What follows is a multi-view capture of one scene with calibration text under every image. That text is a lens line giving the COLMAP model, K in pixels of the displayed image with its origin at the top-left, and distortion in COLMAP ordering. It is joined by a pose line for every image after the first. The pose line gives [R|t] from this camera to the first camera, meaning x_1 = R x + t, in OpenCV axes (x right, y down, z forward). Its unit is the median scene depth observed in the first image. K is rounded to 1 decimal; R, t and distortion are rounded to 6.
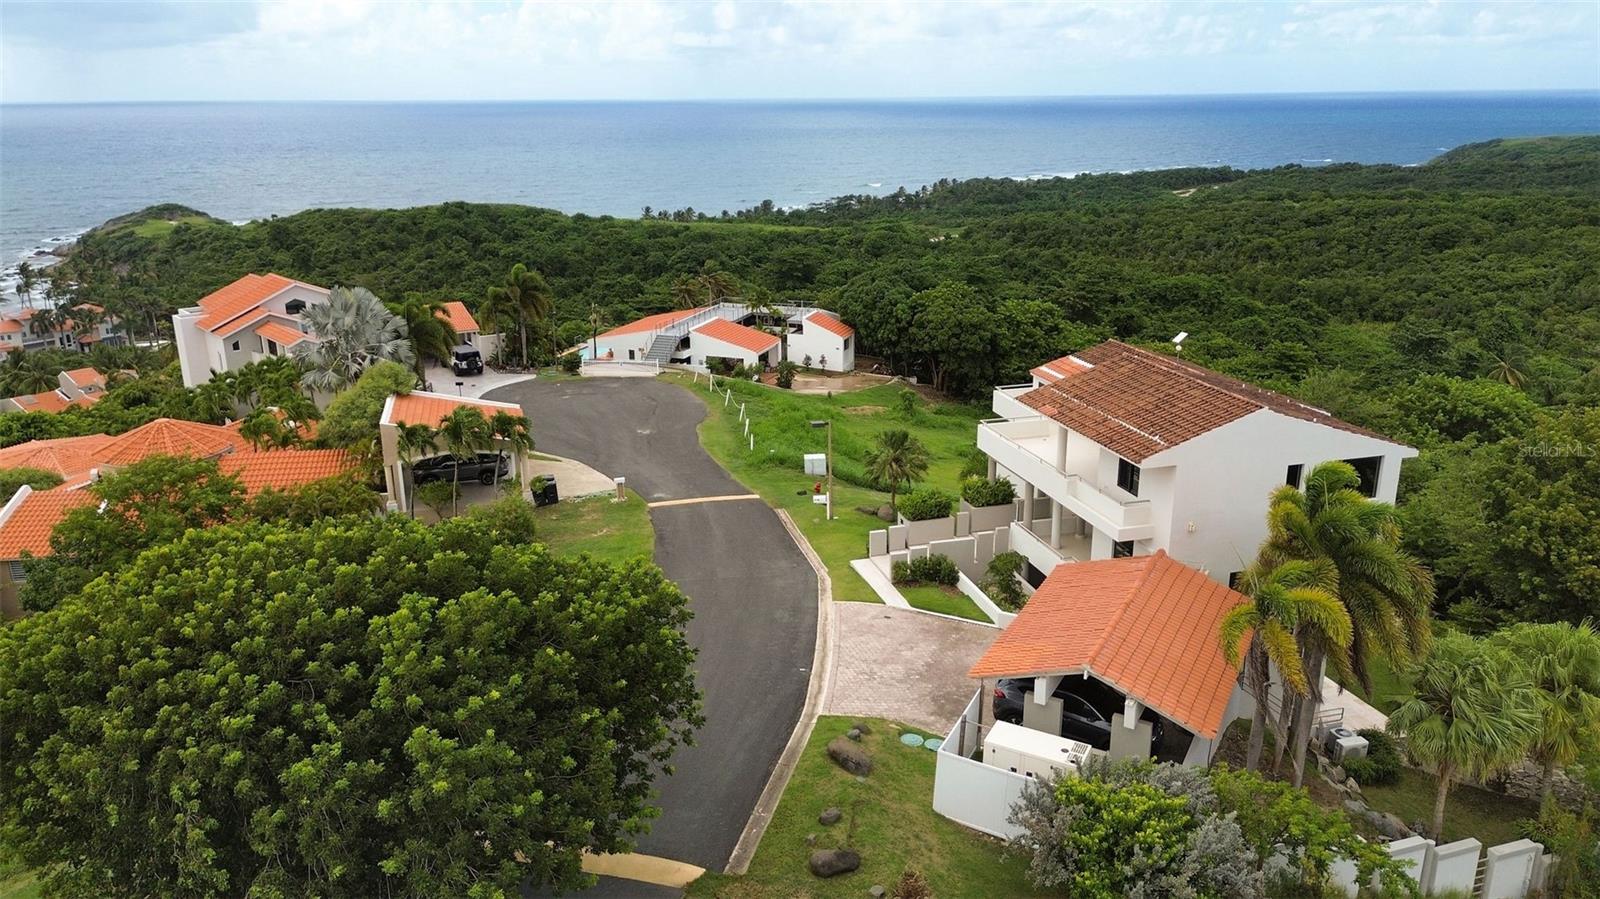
lens RADIAL K [[1131.1, 0, 796.8], [0, 1131.1, 443.5], [0, 0, 1]] dist [0.058857, -0.061142]
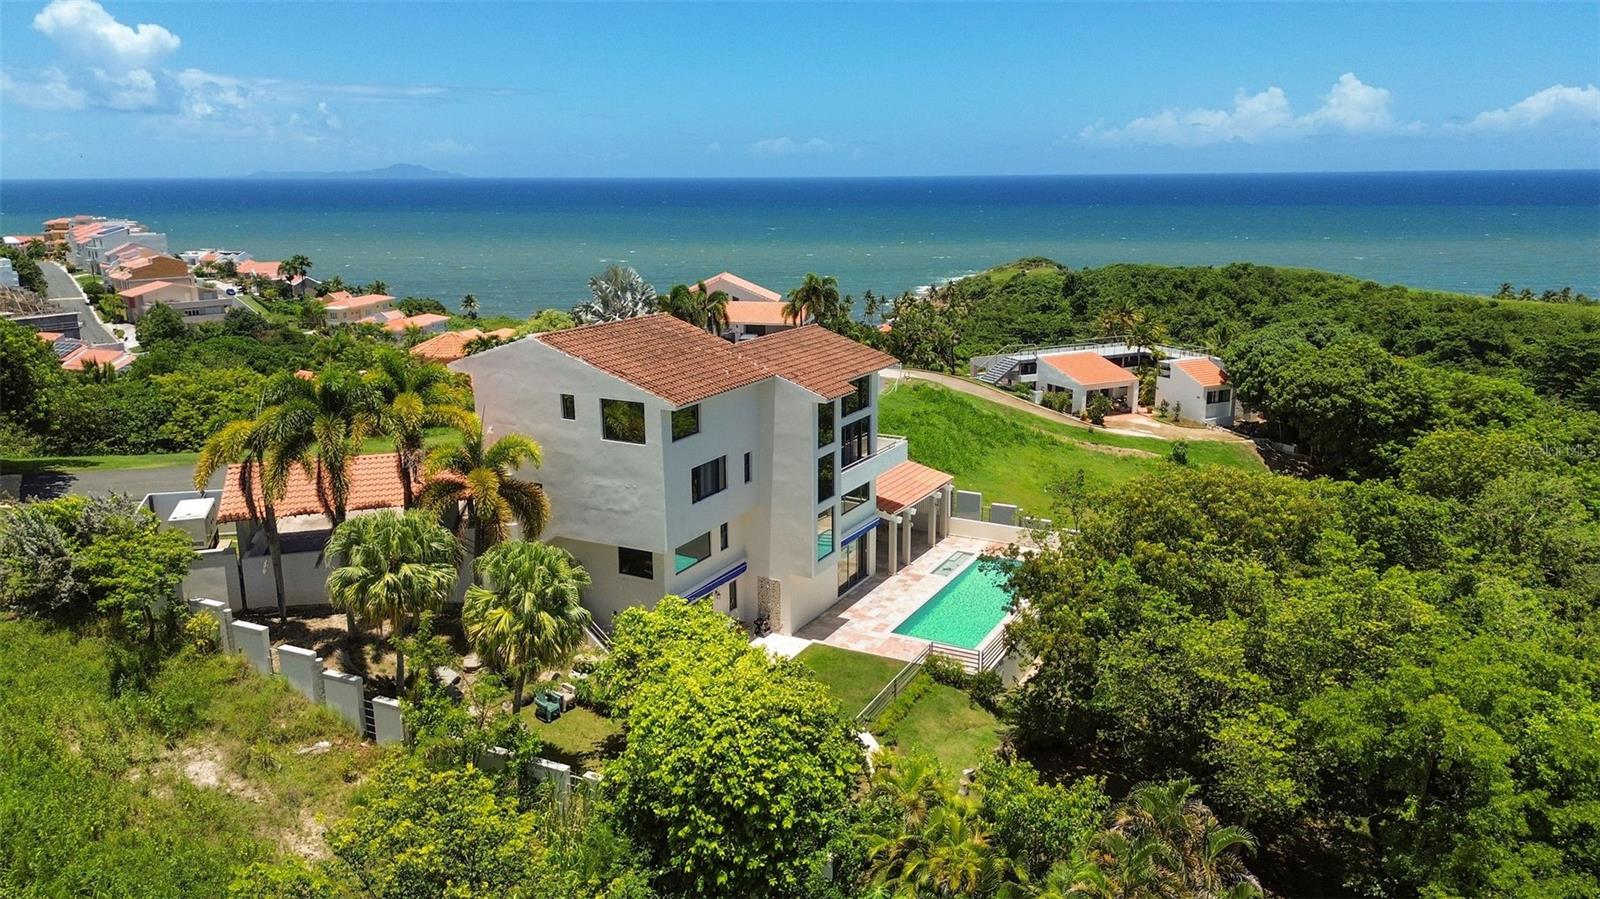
lens RADIAL K [[1131.1, 0, 797.6], [0, 1131.1, 465.2], [0, 0, 1]] dist [0.058857, -0.061142]
pose [[0.709831, 0.175309, -0.682208, 0.432047], [-0.203255, 0.978312, 0.039915, -0.001527], [0.674409, 0.110329, 0.730068, 0.108559]]
